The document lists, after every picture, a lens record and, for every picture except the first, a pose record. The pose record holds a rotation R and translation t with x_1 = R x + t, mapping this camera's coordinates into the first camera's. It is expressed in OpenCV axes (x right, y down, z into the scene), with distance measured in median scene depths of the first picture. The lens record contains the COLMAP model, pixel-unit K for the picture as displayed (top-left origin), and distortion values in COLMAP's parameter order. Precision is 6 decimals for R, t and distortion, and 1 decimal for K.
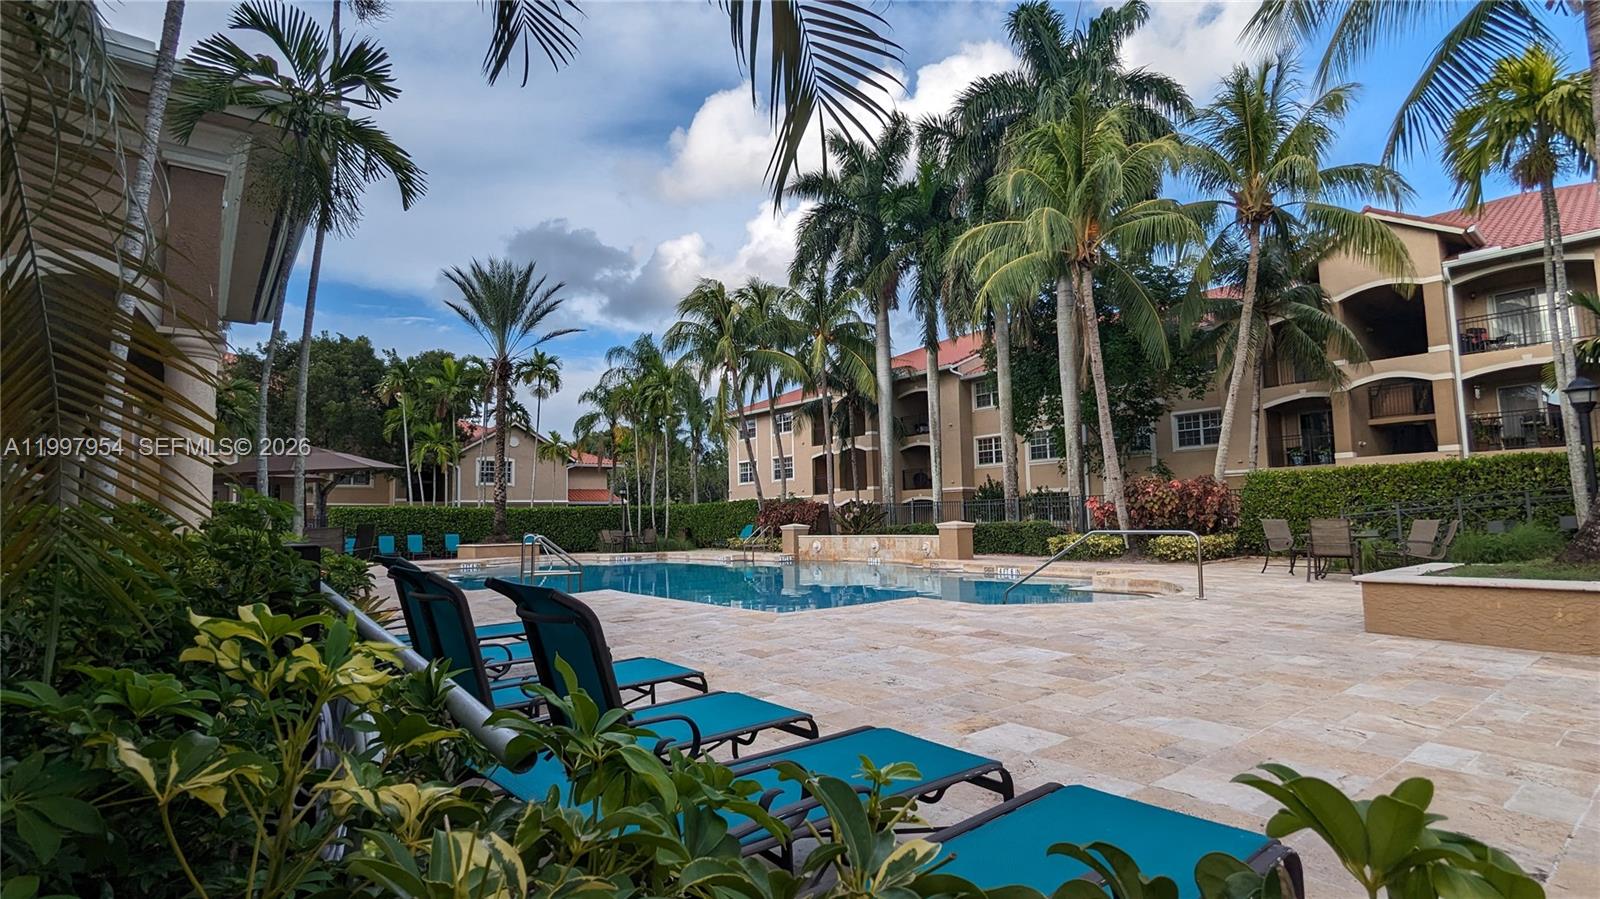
lens RADIAL K [[742.1, 0, 794.7], [0, 742.1, 467.8], [0, 0, 1]] dist [0.003088, -0.000099]
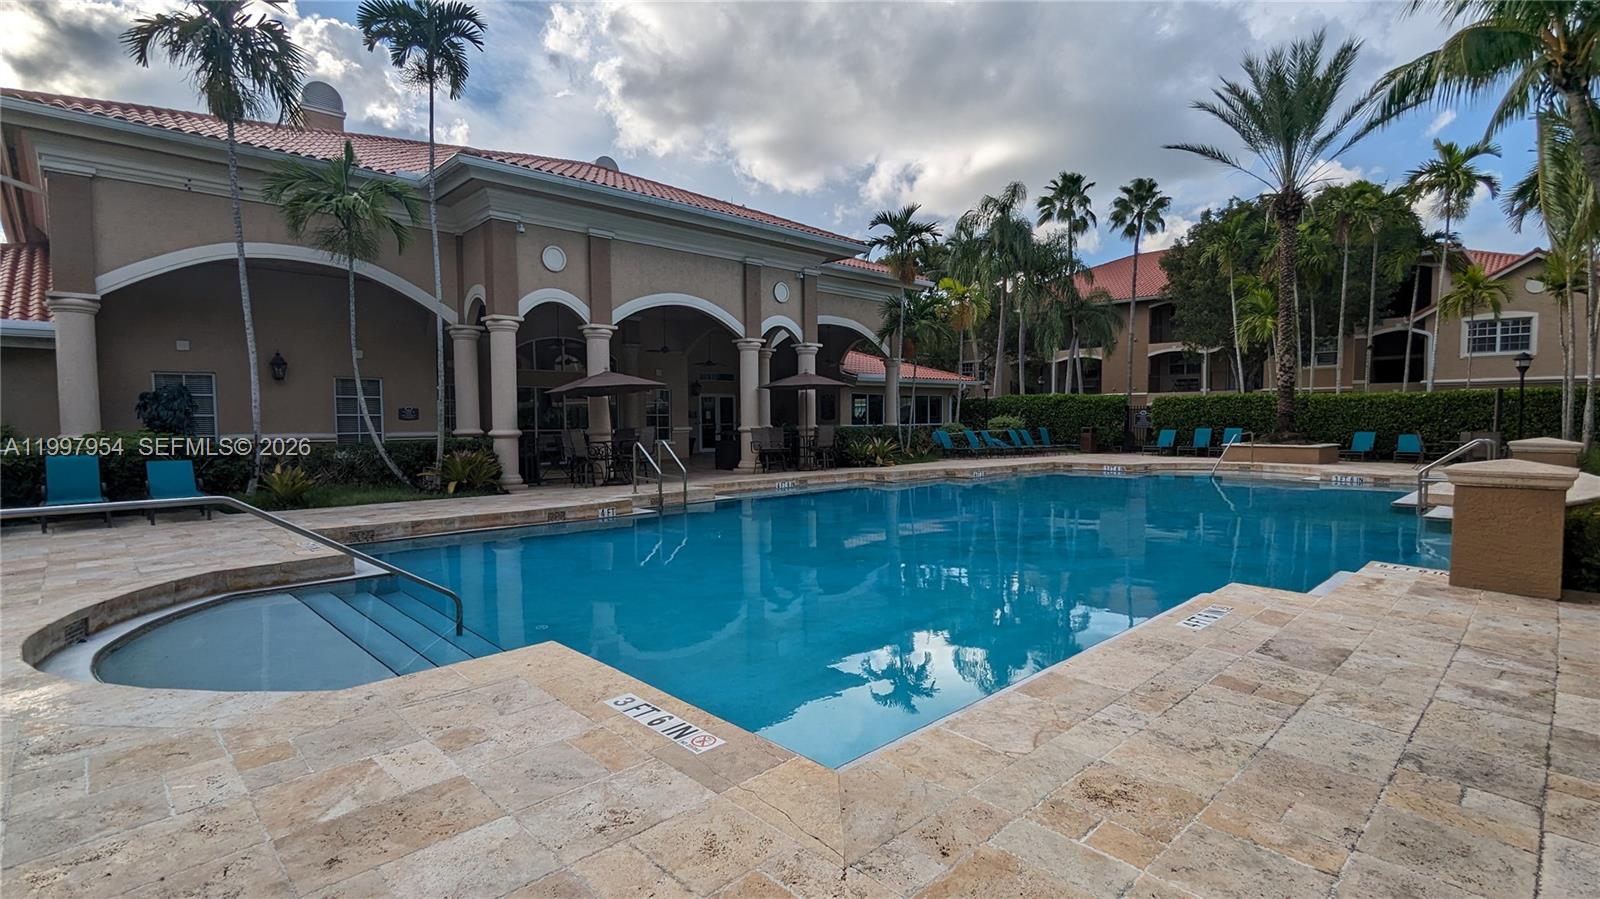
lens RADIAL K [[750.9, 0, 803.9], [0, 750.9, 454.0], [0, 0, 1]] dist [0.001418, 0.000031]
pose [[0.098167, 0.068627, -0.992801, 0.356001], [0.077255, 0.994083, 0.076355, 0.019674], [0.992167, -0.084194, 0.092284, 0.511652]]
